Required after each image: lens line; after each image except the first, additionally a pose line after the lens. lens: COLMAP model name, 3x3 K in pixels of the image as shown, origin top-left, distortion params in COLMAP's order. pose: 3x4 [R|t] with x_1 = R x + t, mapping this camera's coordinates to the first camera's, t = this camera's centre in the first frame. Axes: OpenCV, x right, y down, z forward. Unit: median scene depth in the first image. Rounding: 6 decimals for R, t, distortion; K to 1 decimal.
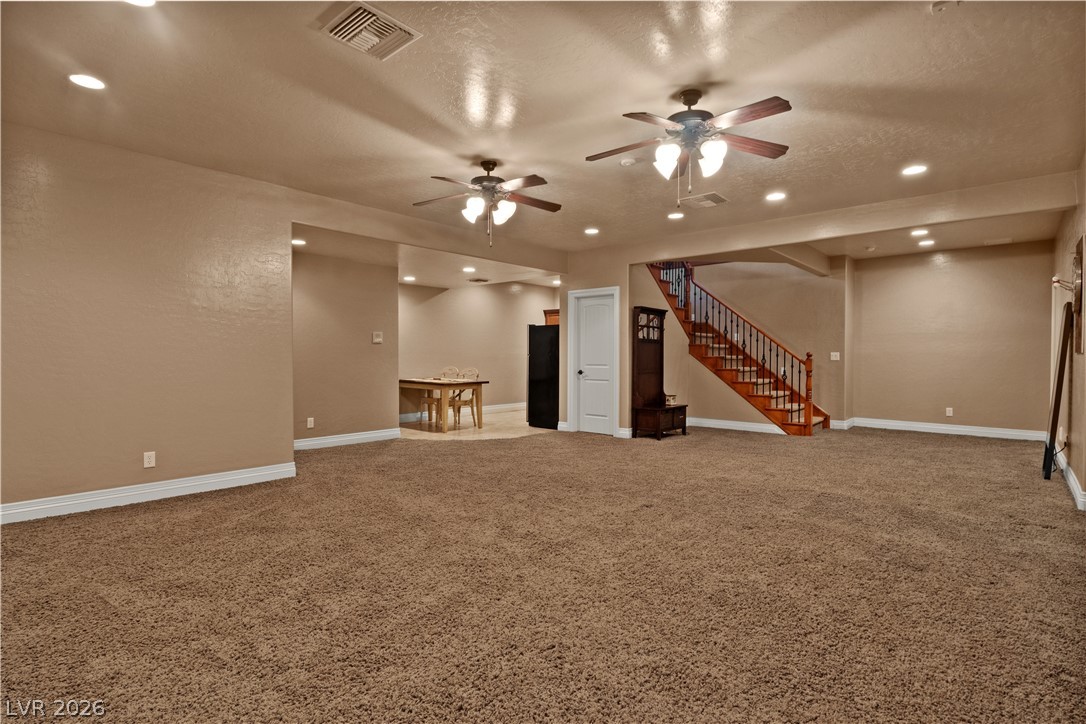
lens RADIAL K [[544.0, 0, 543.0], [0, 544.0, 362.0], [0, 0, 1]] dist [-0.000027, -0.000011]
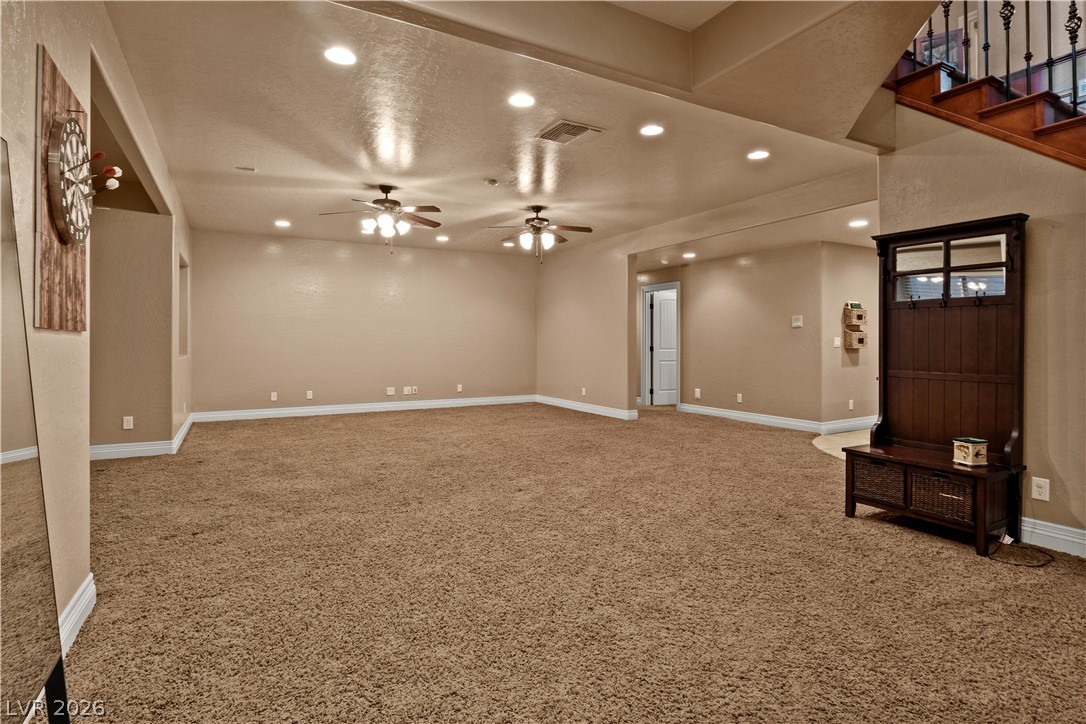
lens RADIAL K [[547.2, 0, 543.1], [0, 547.2, 339.6], [0, 0, 1]] dist [0.000402, 0.000038]
pose [[-0.344244, -0.003945, -0.938872, 0.754320], [-0.003317, 0.999990, -0.002986, -0.009026], [0.938874, 0.002086, -0.344253, 0.910694]]
